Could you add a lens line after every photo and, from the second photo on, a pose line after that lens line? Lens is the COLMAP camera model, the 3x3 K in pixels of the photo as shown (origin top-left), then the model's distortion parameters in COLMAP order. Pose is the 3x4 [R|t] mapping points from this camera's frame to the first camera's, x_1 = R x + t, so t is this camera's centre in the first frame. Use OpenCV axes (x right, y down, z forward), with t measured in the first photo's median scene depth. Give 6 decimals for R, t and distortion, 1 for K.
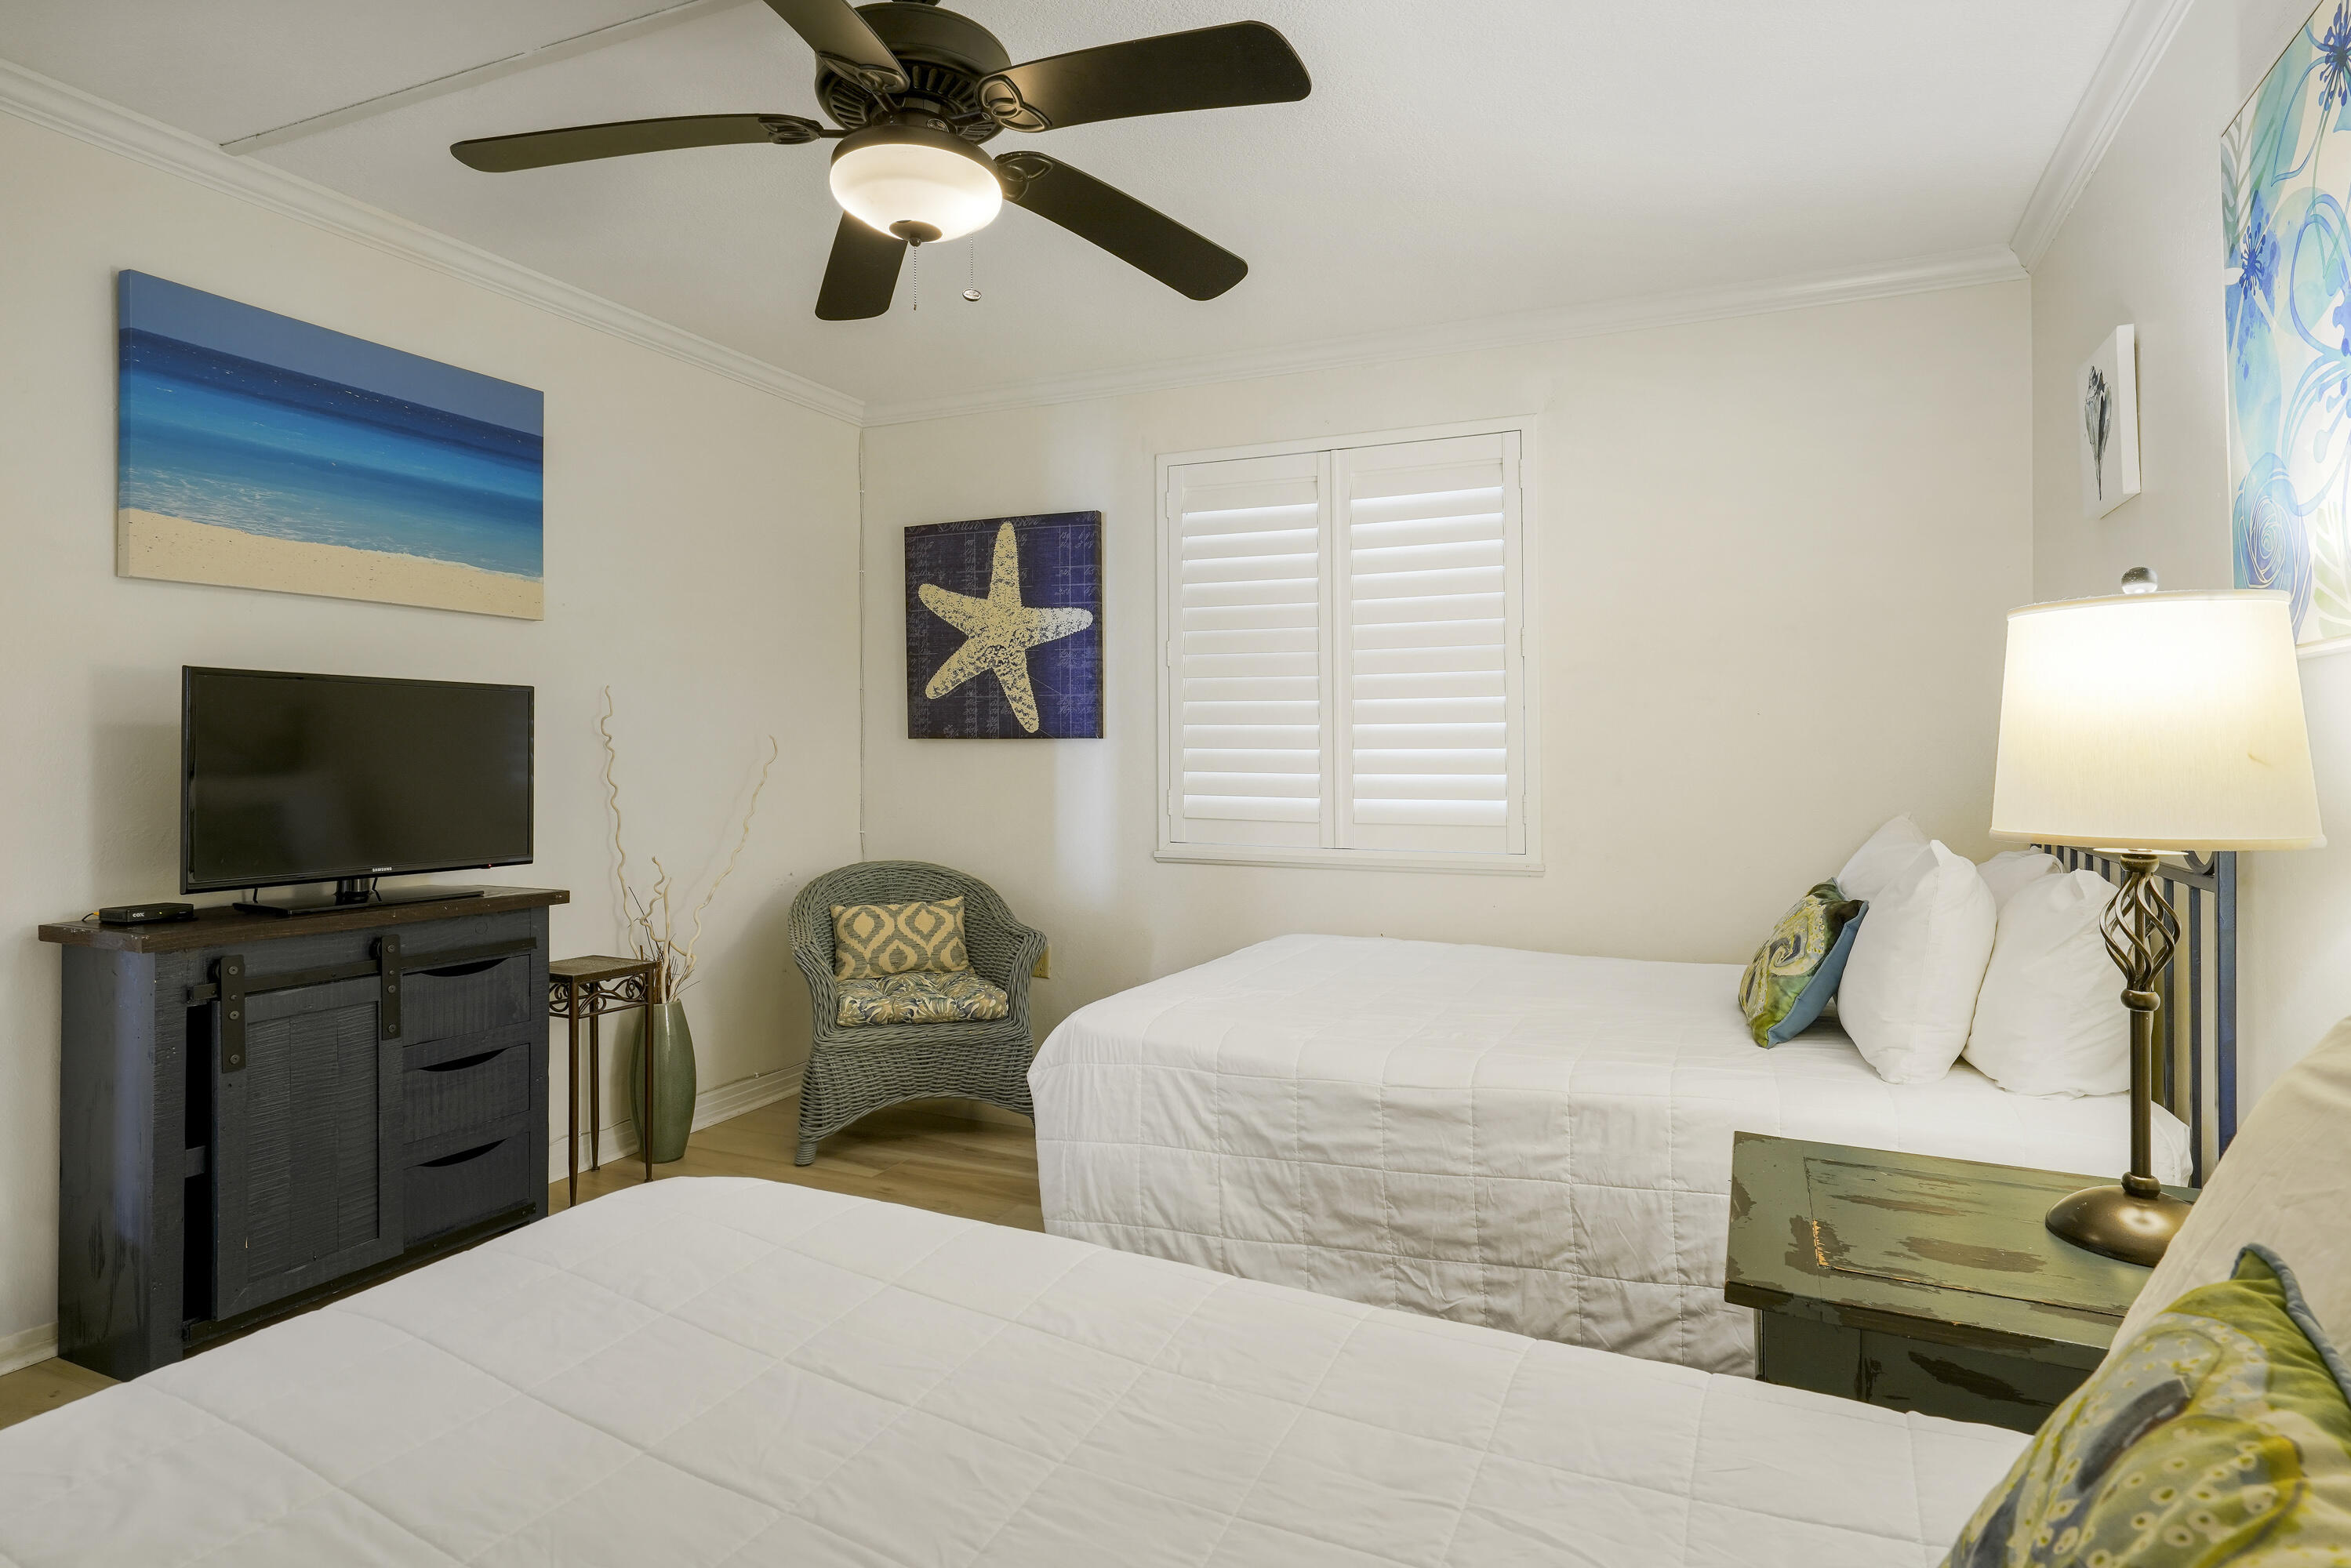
lens RADIAL K [[1203.2, 0, 1179.2], [0, 1203.2, 750.6], [0, 0, 1]] dist [0.001693, 0.000326]
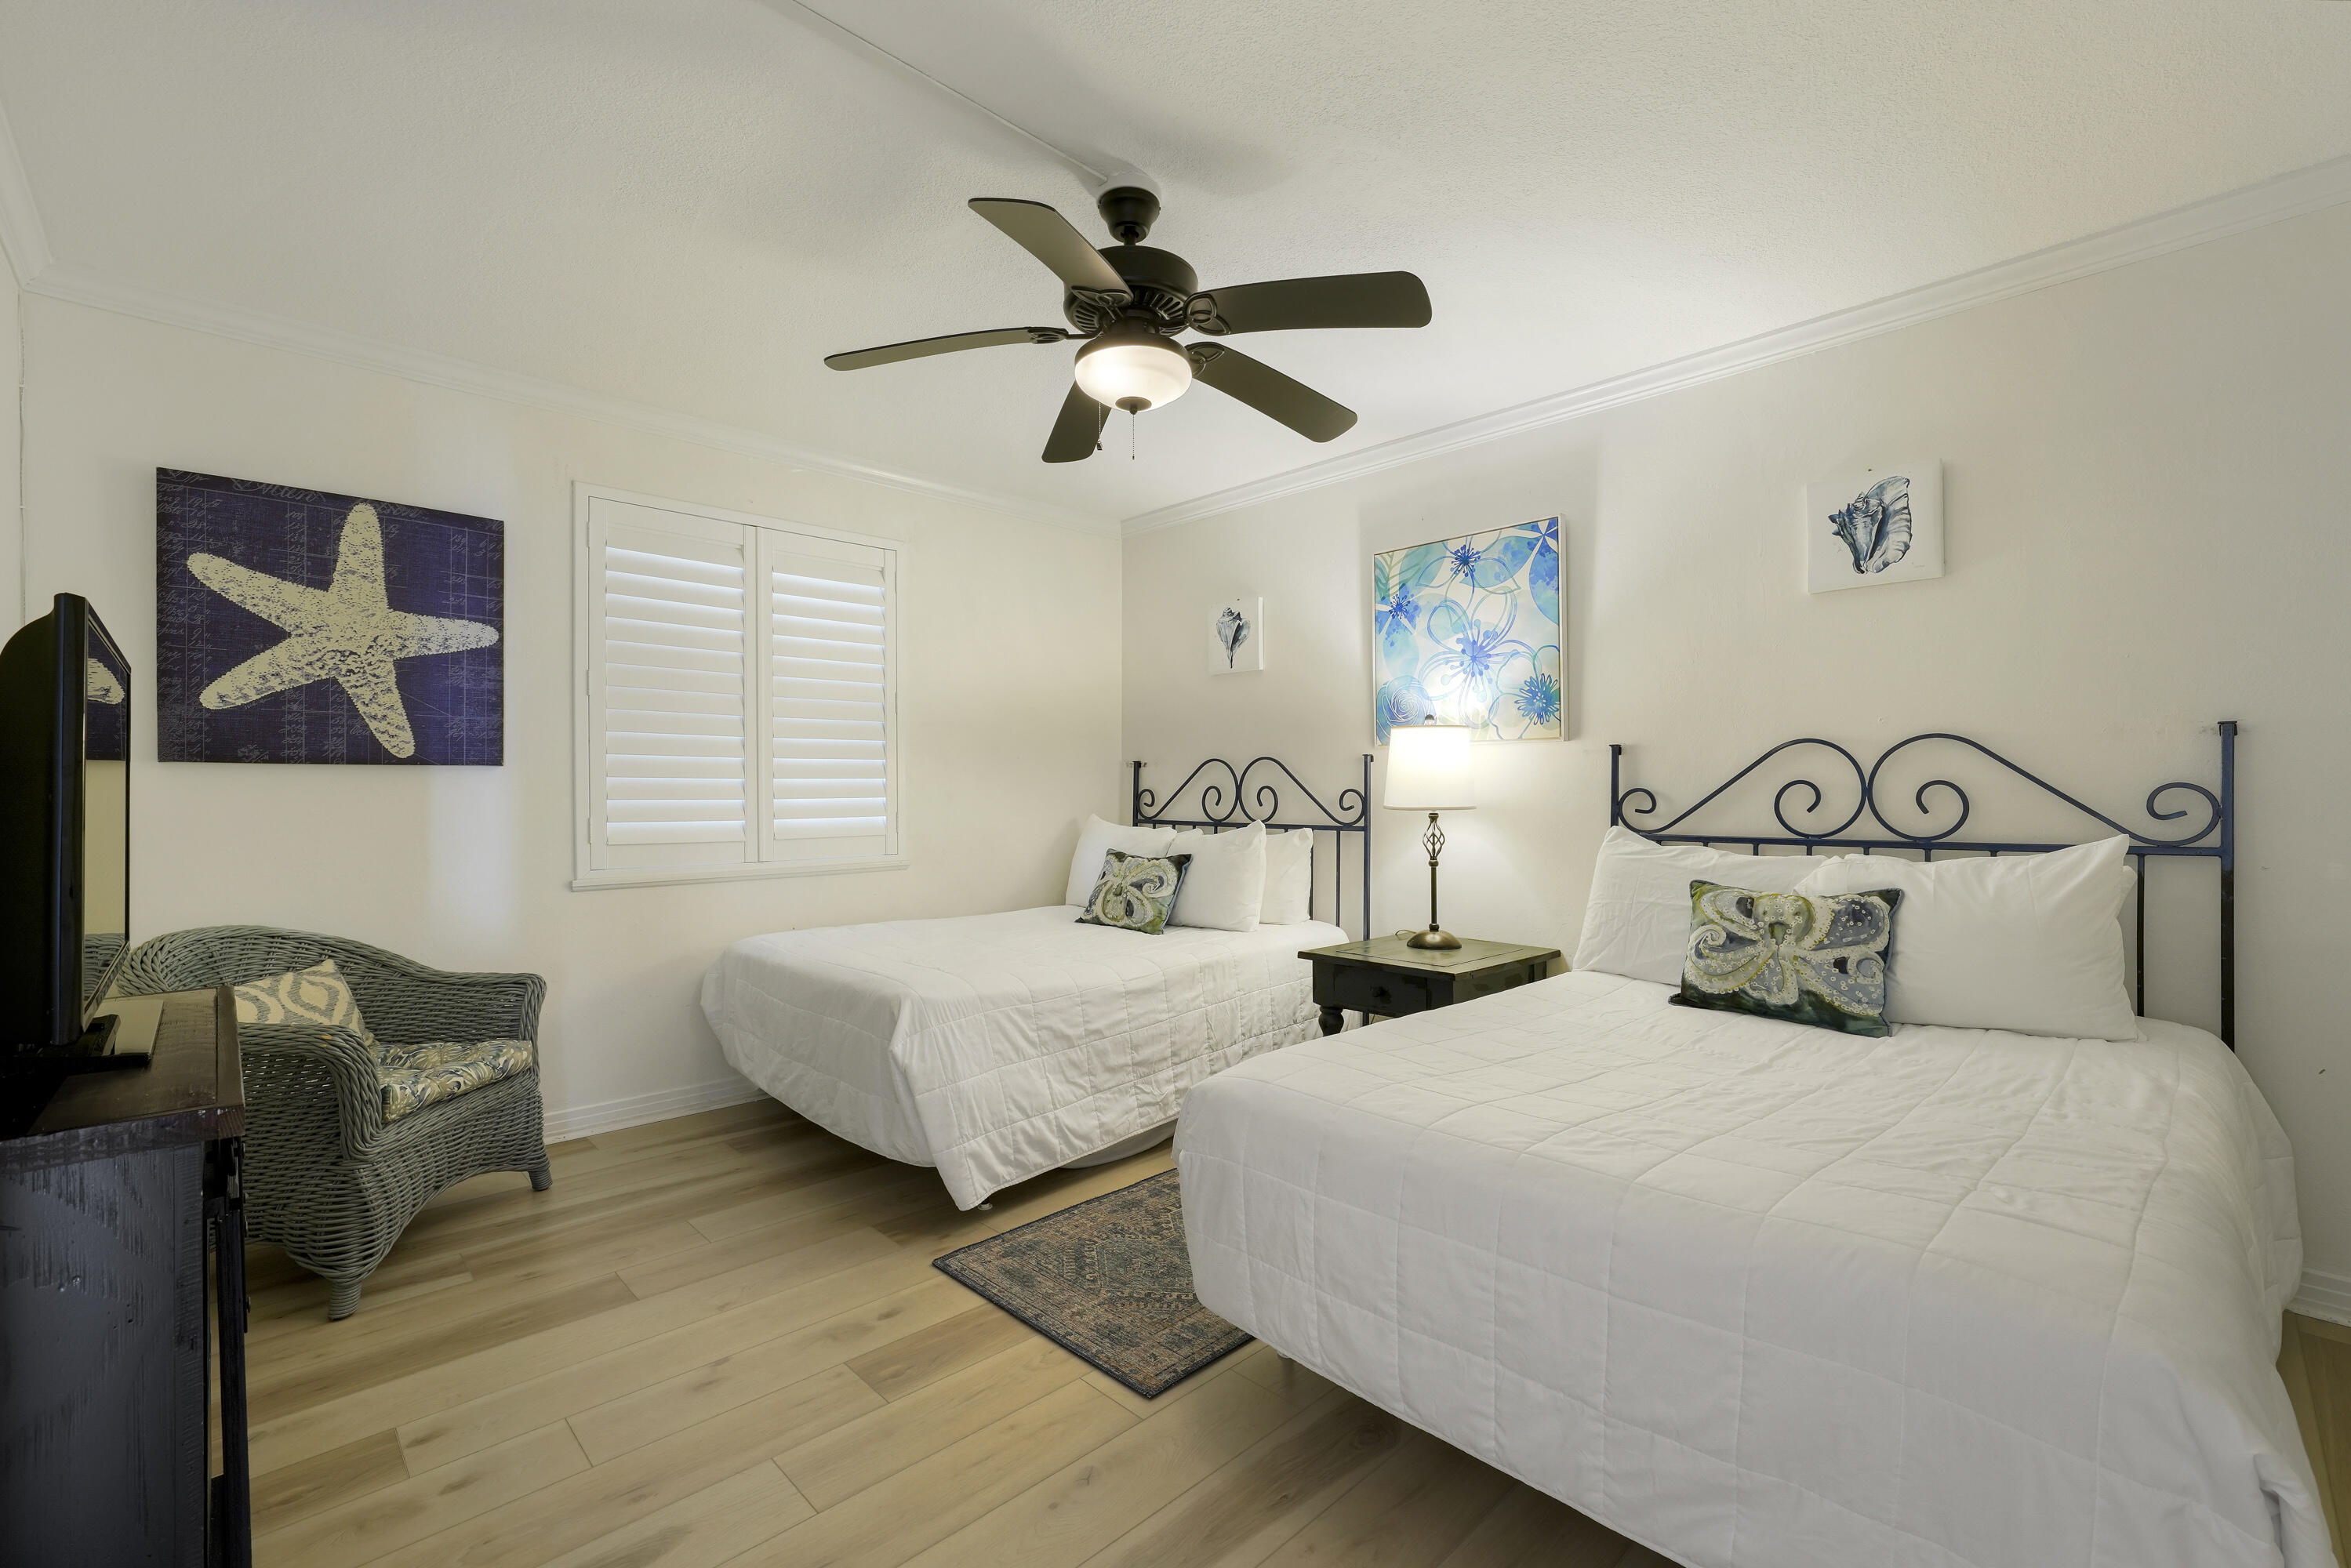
lens RADIAL K [[982.0, 0, 1179.6], [0, 982.0, 791.4], [0, 0, 1]] dist [-0.014387, 0.004231]
pose [[0.386677, -0.006848, 0.922190, -0.558180], [0.001756, 0.999976, 0.006689, 0.005434], [-0.922213, -0.000967, 0.386680, 0.223438]]
